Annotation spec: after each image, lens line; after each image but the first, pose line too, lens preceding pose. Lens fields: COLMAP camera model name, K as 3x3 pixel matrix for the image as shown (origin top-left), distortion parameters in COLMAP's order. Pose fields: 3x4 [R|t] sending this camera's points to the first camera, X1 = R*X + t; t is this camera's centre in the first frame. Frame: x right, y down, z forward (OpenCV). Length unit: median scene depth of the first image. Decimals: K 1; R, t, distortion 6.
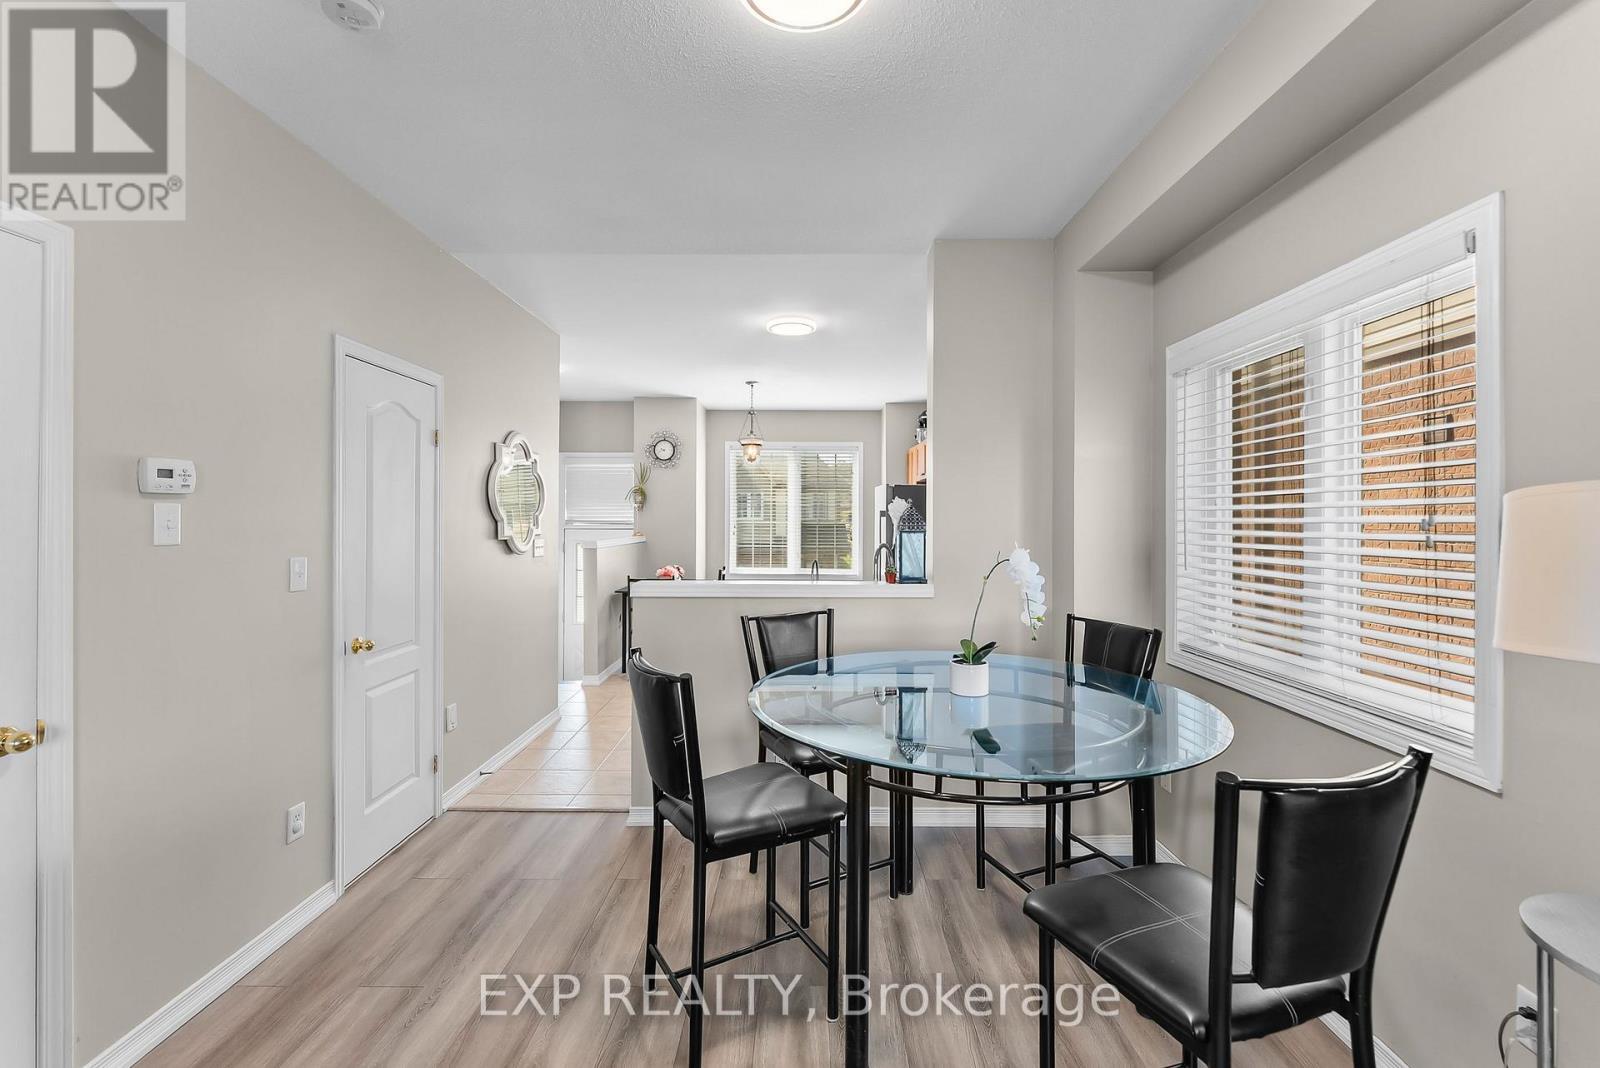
lens RADIAL K [[653.3, 0, 802.8], [0, 653.3, 516.0], [0, 0, 1]] dist [-0.001963, -0.000319]
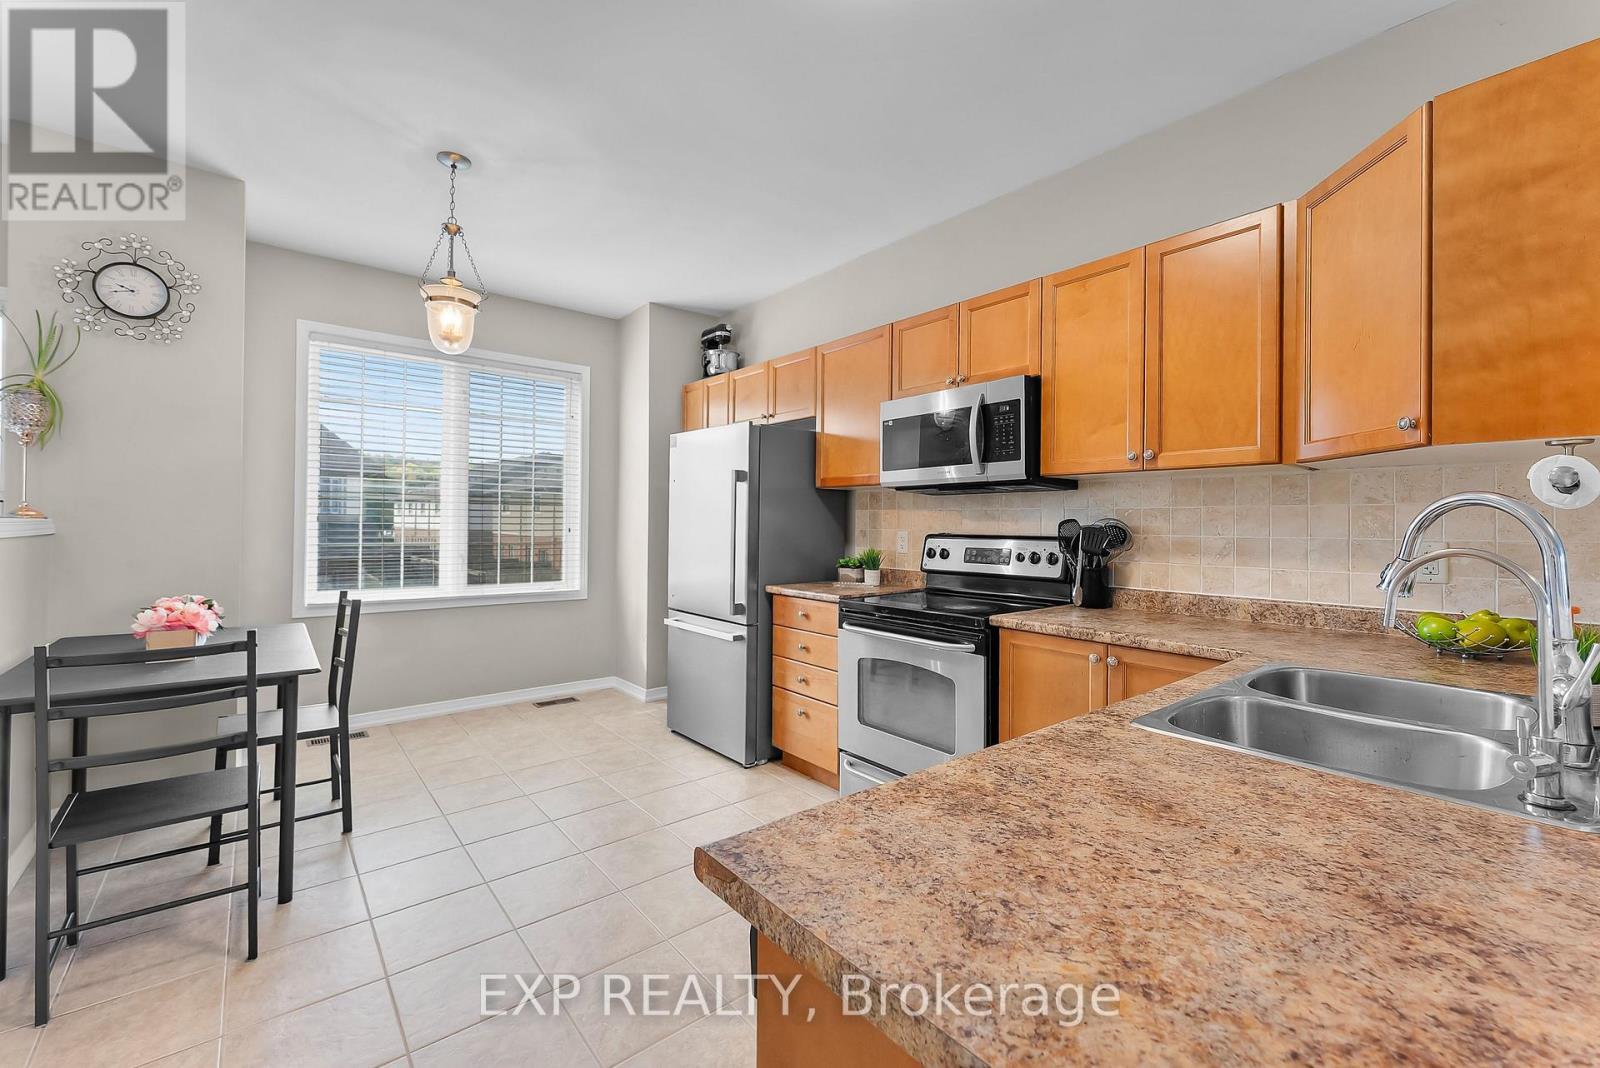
lens RADIAL K [[664.1, 0, 803.7], [0, 664.1, 512.5], [0, 0, 1]] dist [-0.000313, -0.000200]
pose [[0.768061, 0.012833, 0.640248, -0.369621], [-0.007264, 0.999909, -0.011328, 0.065081], [-0.640335, 0.004050, 0.768085, 1.076159]]
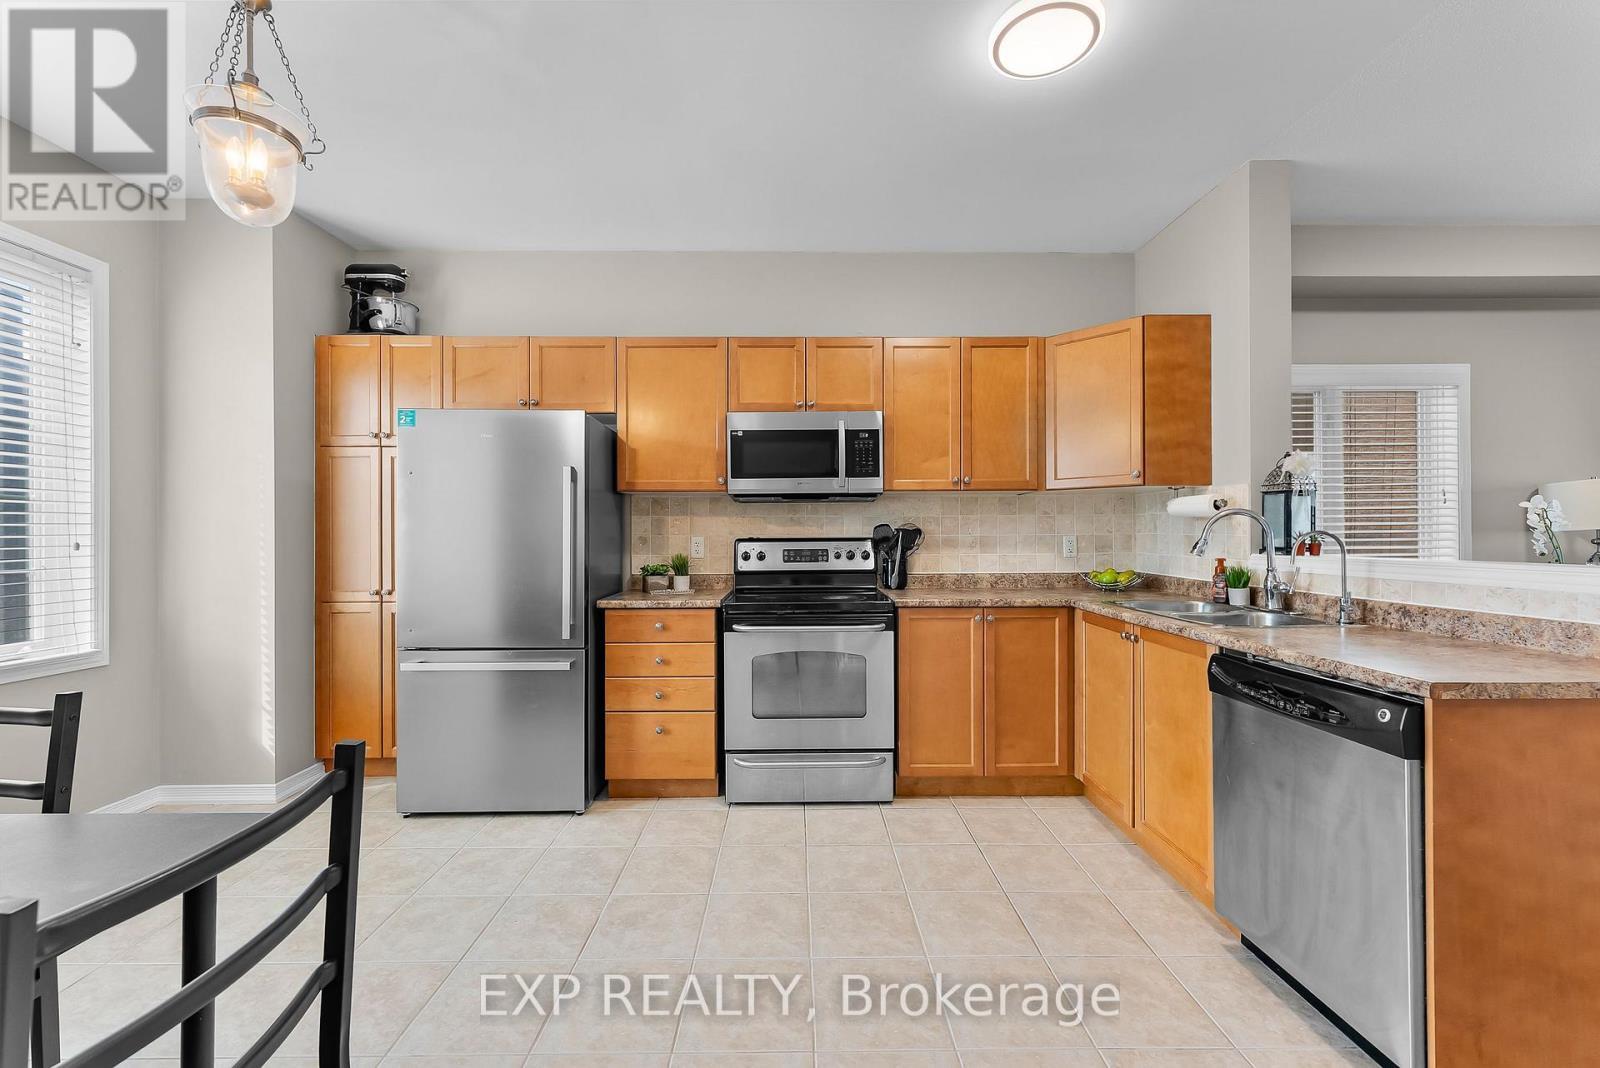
lens RADIAL K [[642.9, 0, 805.9], [0, 642.9, 531.9], [0, 0, 1]] dist [-0.001330, 0.000145]
pose [[-0.018909, 0.001209, 0.999820, -0.649152], [0.001930, 0.999997, -0.001172, 0.075911], [-0.999819, 0.001908, -0.018911, 1.664918]]
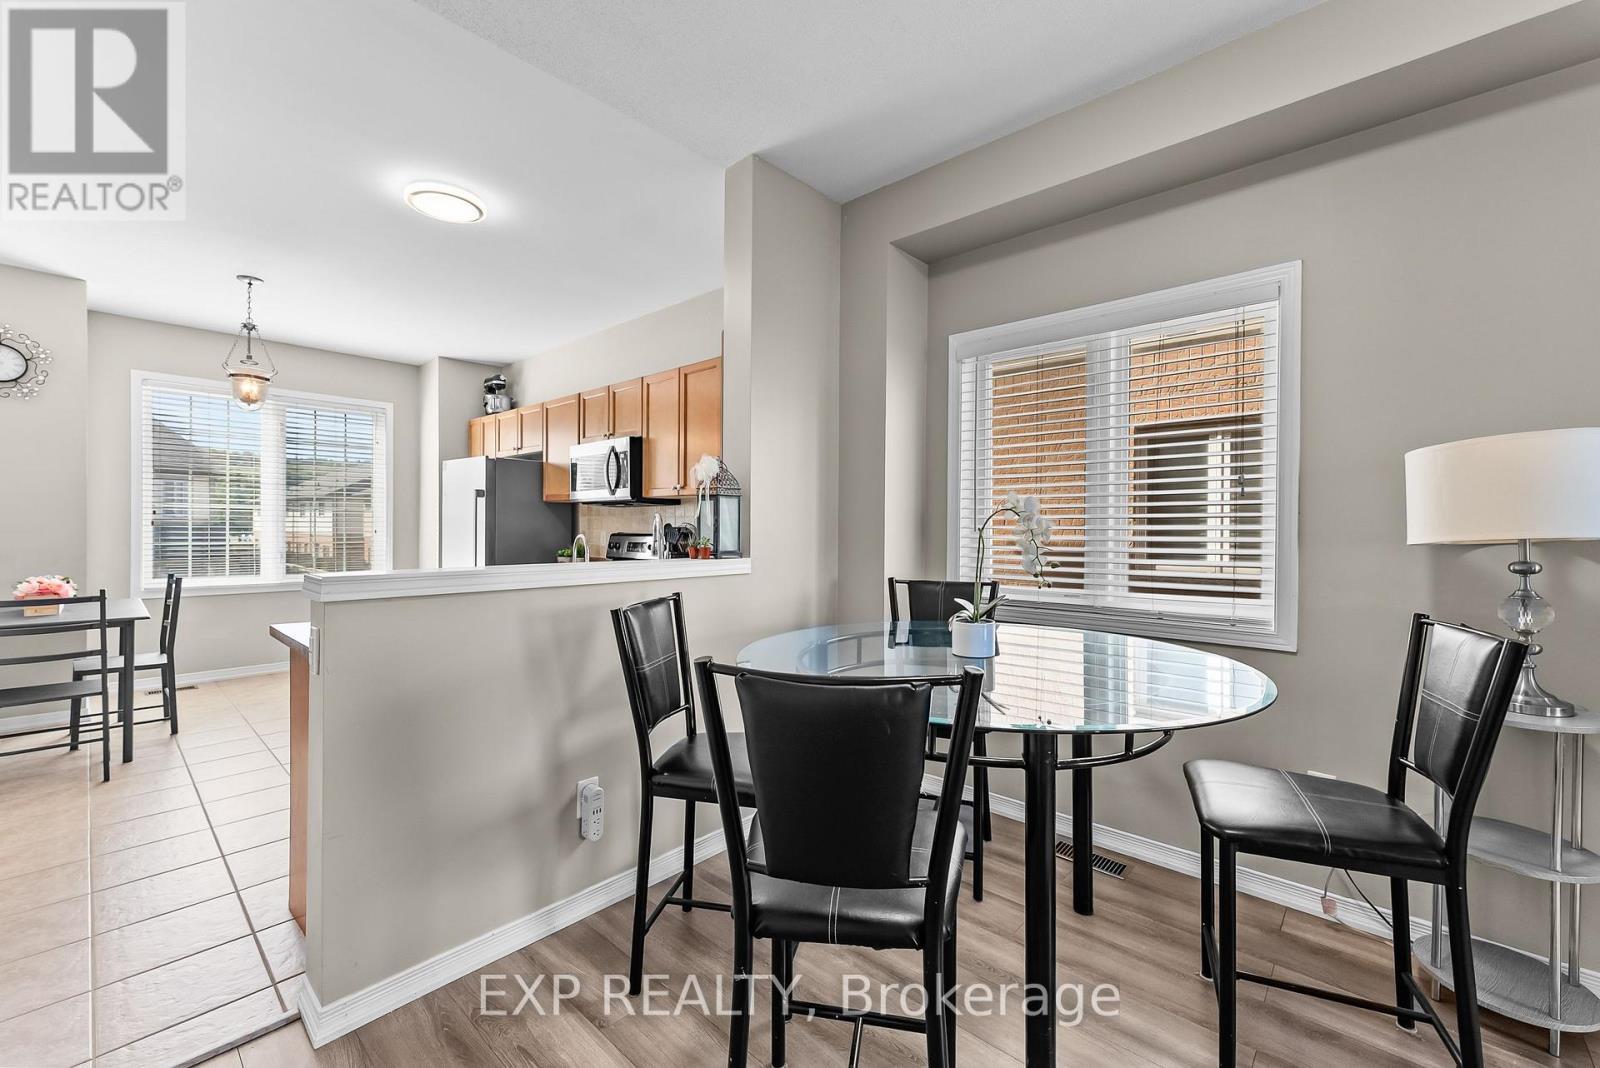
lens RADIAL K [[650.8, 0, 802.1], [0, 650.8, 525.2], [0, 0, 1]] dist [-0.000573, -0.000389]
pose [[0.666962, 0.001661, 0.745090, -0.395320], [-0.006020, 0.999977, 0.003159, 0.059803], [-0.745068, -0.006593, 0.666956, 0.380429]]
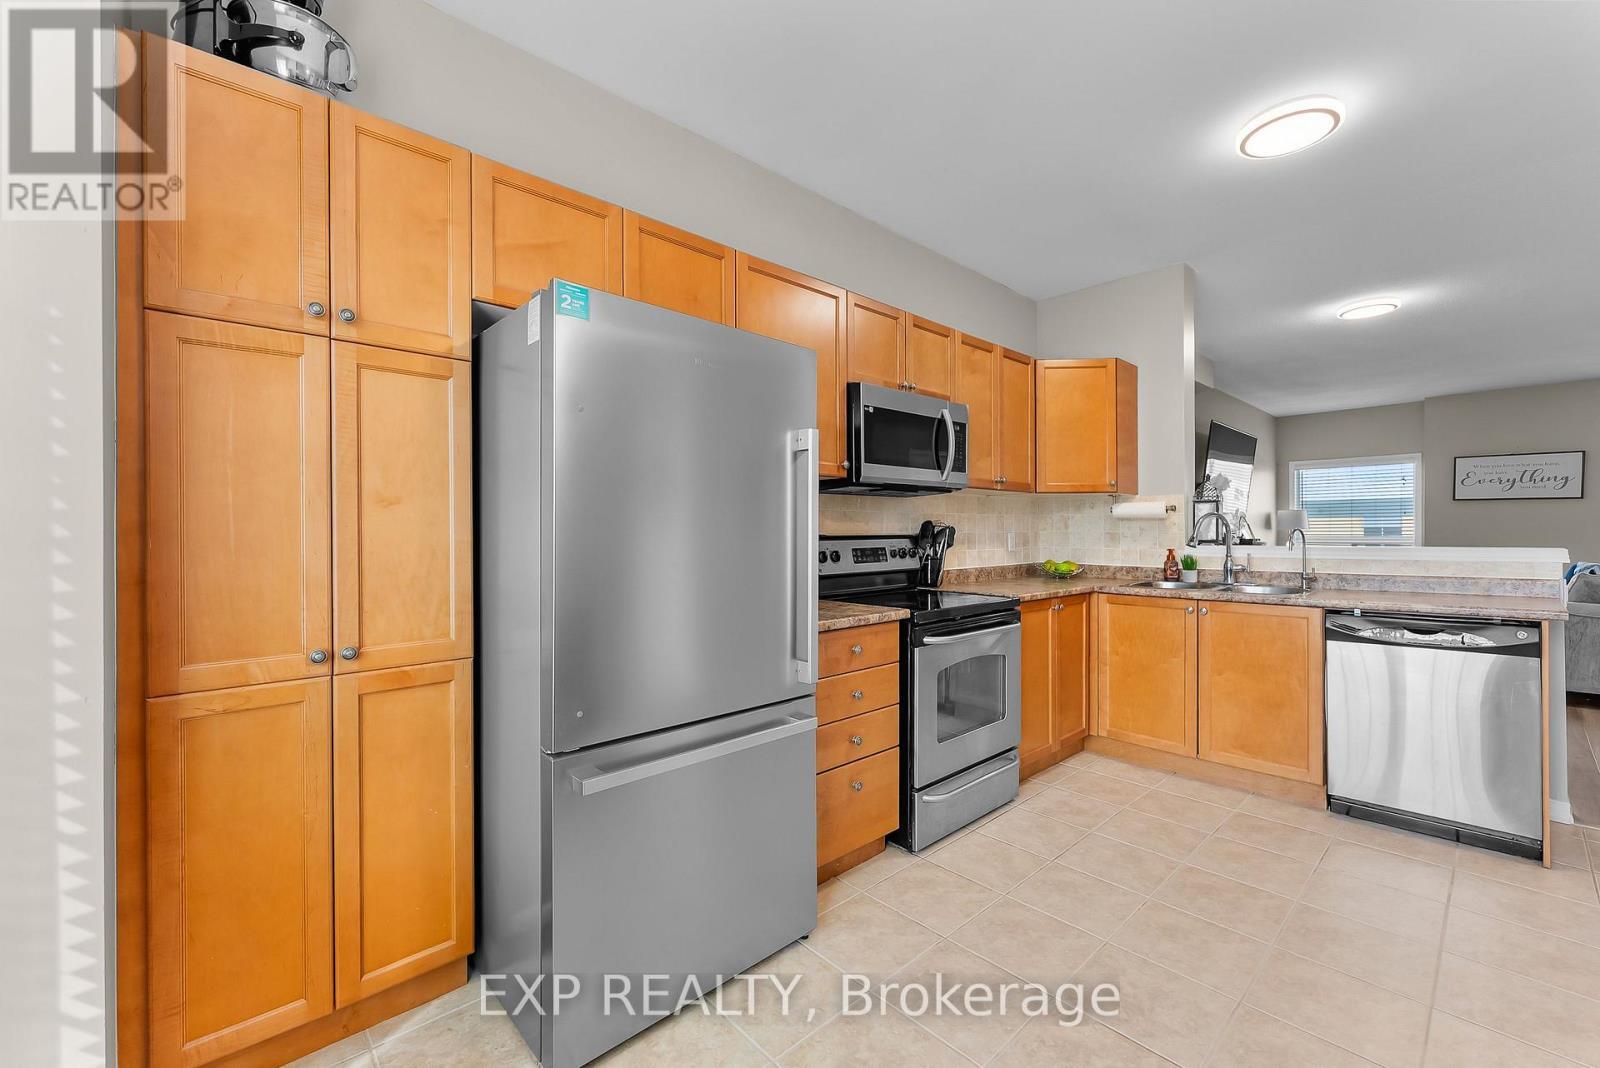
lens RADIAL K [[642.9, 0, 805.9], [0, 642.9, 531.9], [0, 0, 1]] dist [-0.001330, 0.000145]
pose [[-0.679296, 0.001390, 0.733863, -0.201770], [0.002057, 0.999998, 0.000010, 0.079565], [-0.733862, 0.001517, -0.679297, 2.378923]]
